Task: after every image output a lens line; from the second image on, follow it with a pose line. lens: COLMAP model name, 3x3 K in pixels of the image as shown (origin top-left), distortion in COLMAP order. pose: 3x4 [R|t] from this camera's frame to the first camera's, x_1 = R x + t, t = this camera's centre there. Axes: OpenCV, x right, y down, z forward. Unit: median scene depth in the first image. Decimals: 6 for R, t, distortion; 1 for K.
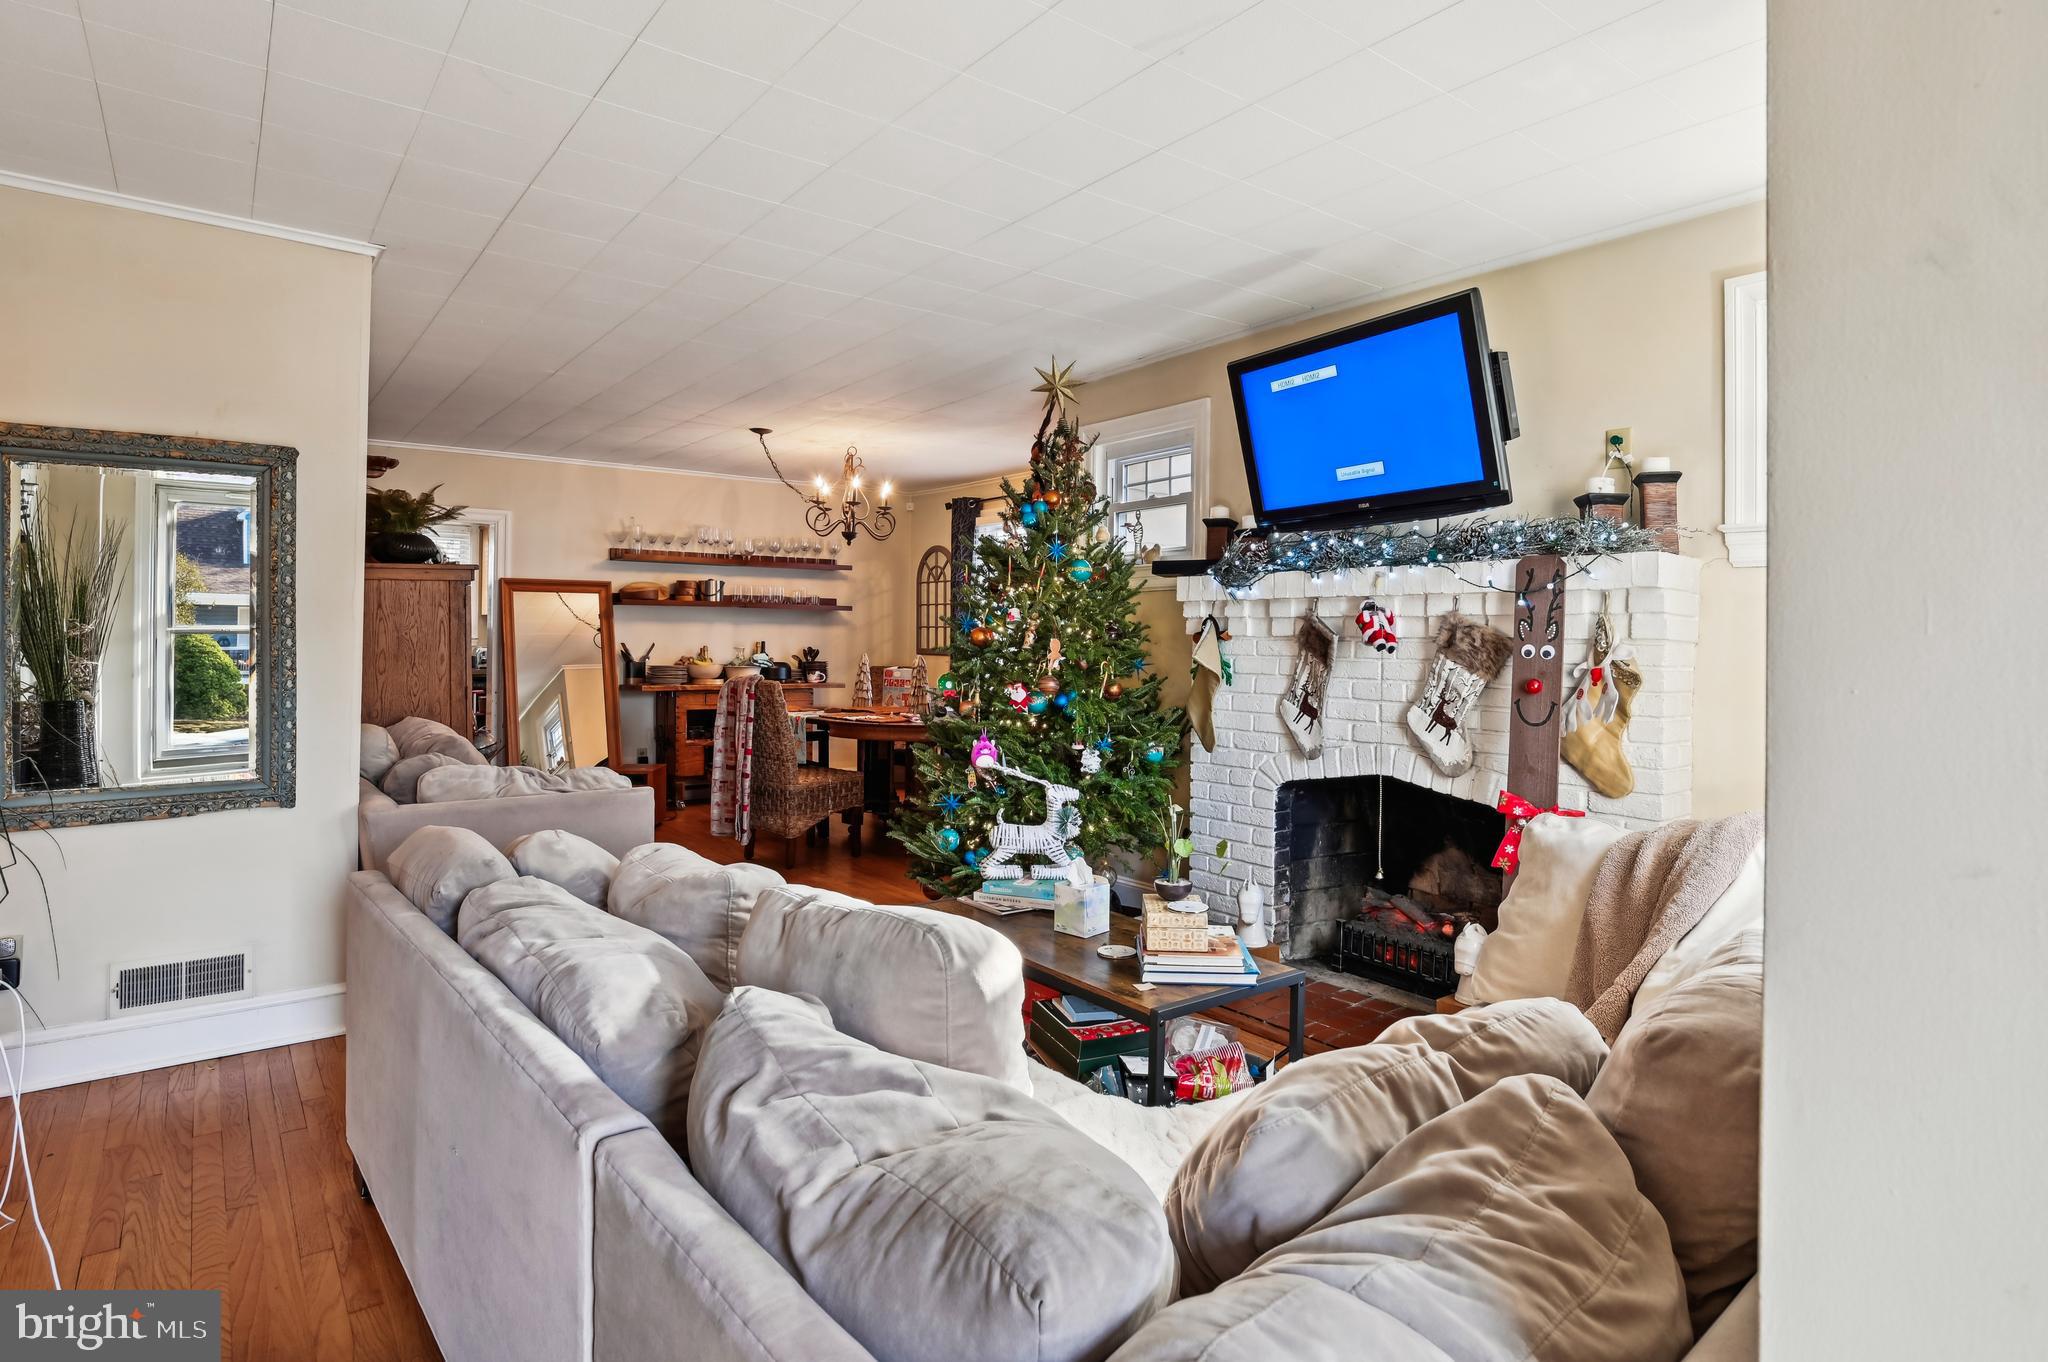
lens RADIAL K [[1076.9, 0, 1017.3], [0, 1076.9, 639.1], [0, 0, 1]] dist [-0.039473, 0.014736]
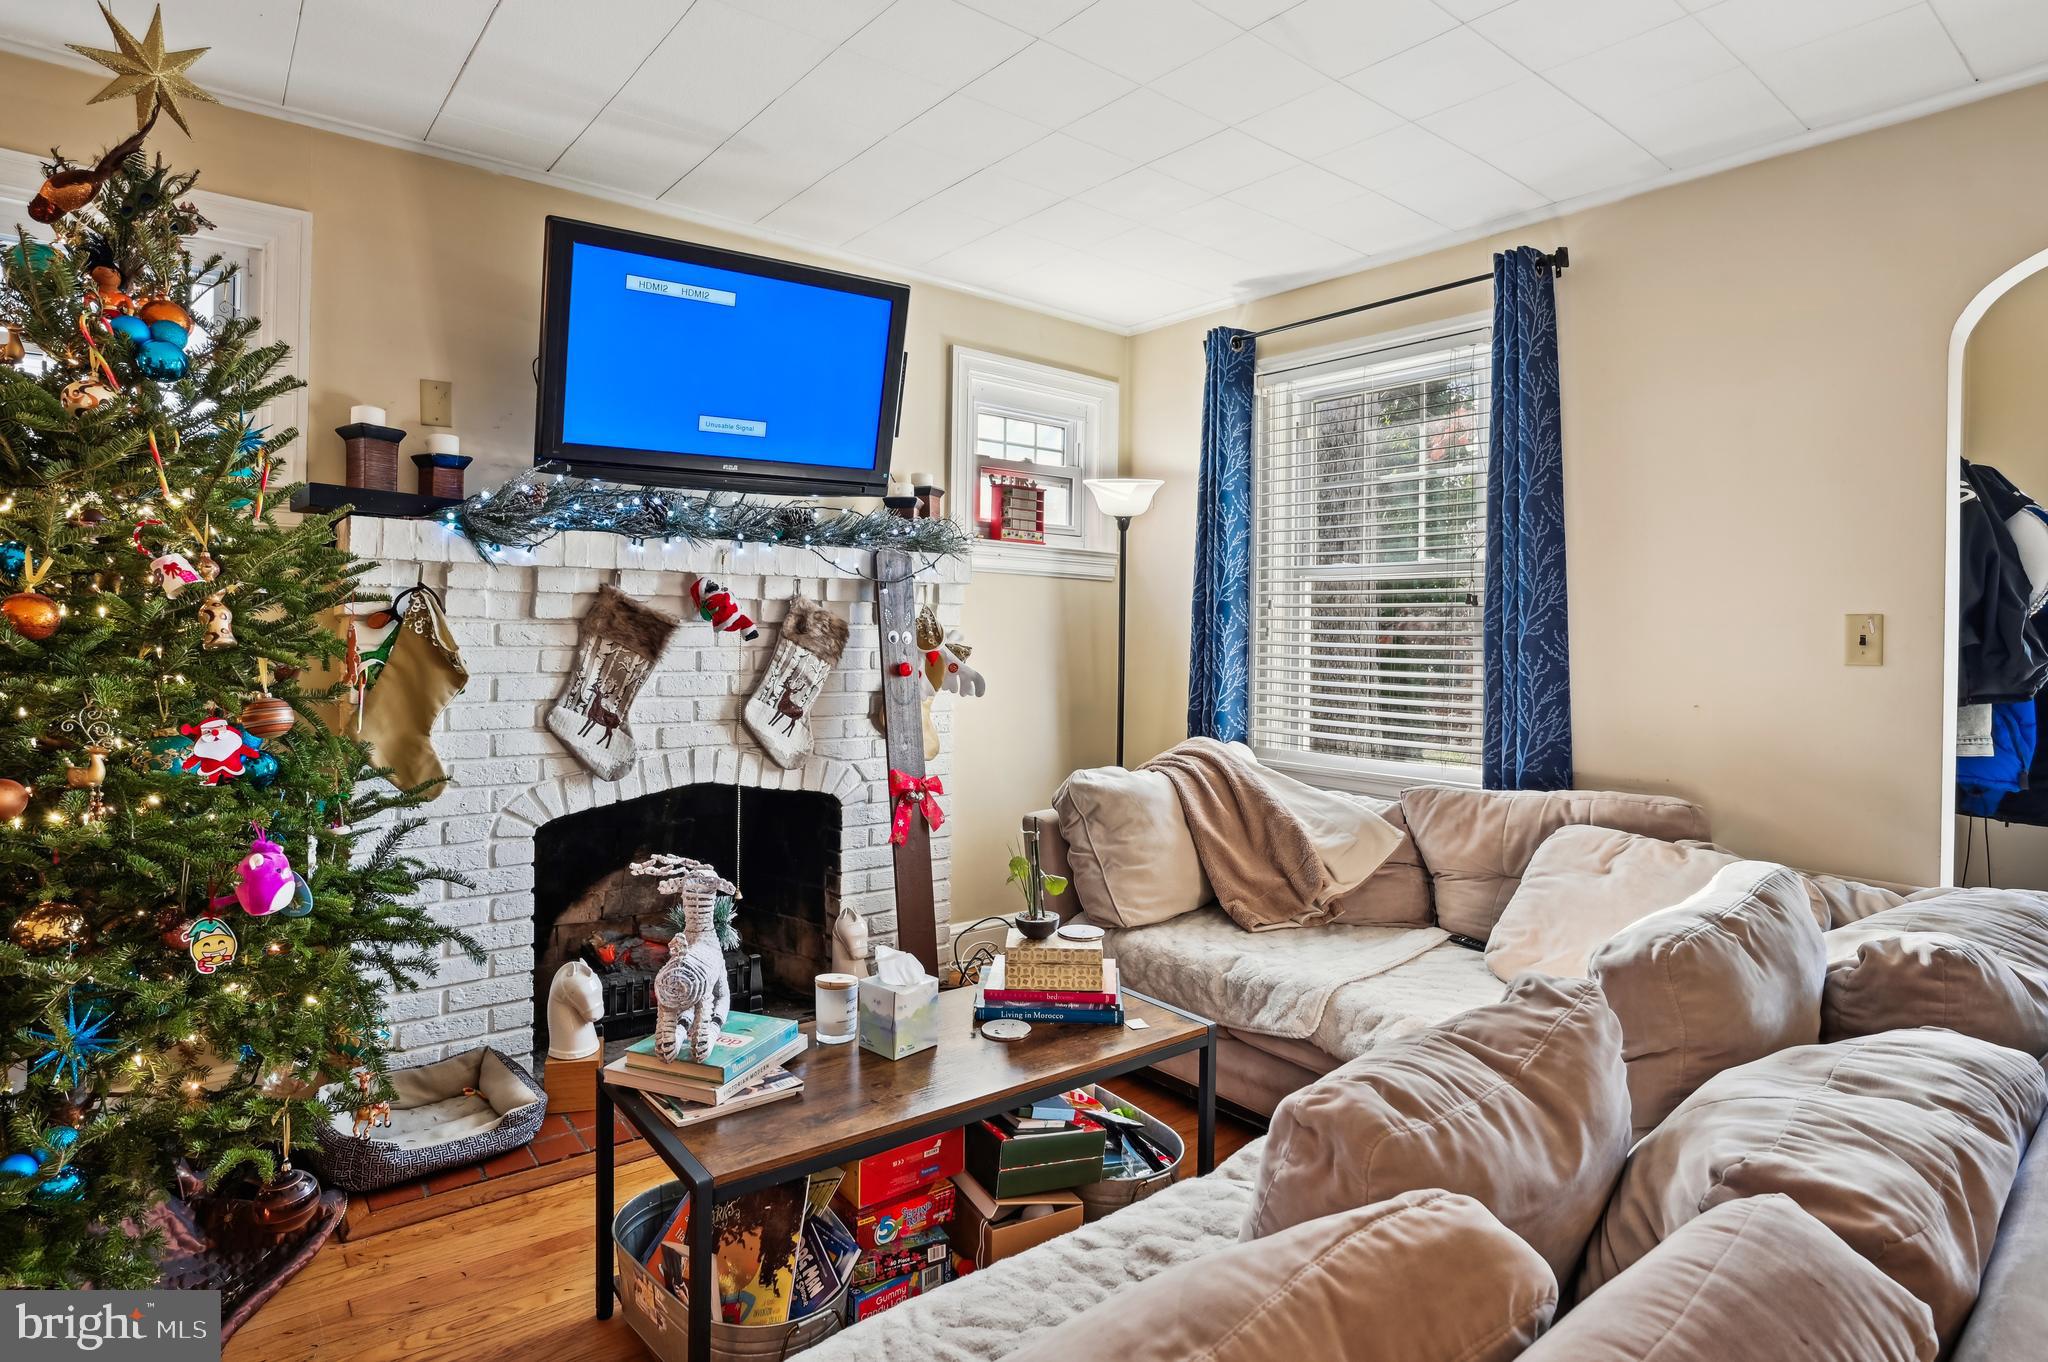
lens RADIAL K [[1076.9, 0, 1004.6], [0, 1076.9, 633.1], [0, 0, 1]] dist [-0.039473, 0.014736]
pose [[-0.002580, -0.013208, 0.999909, -0.506628], [-0.011953, 0.999842, 0.013176, -0.006731], [-0.999925, -0.011918, -0.002738, 0.751296]]
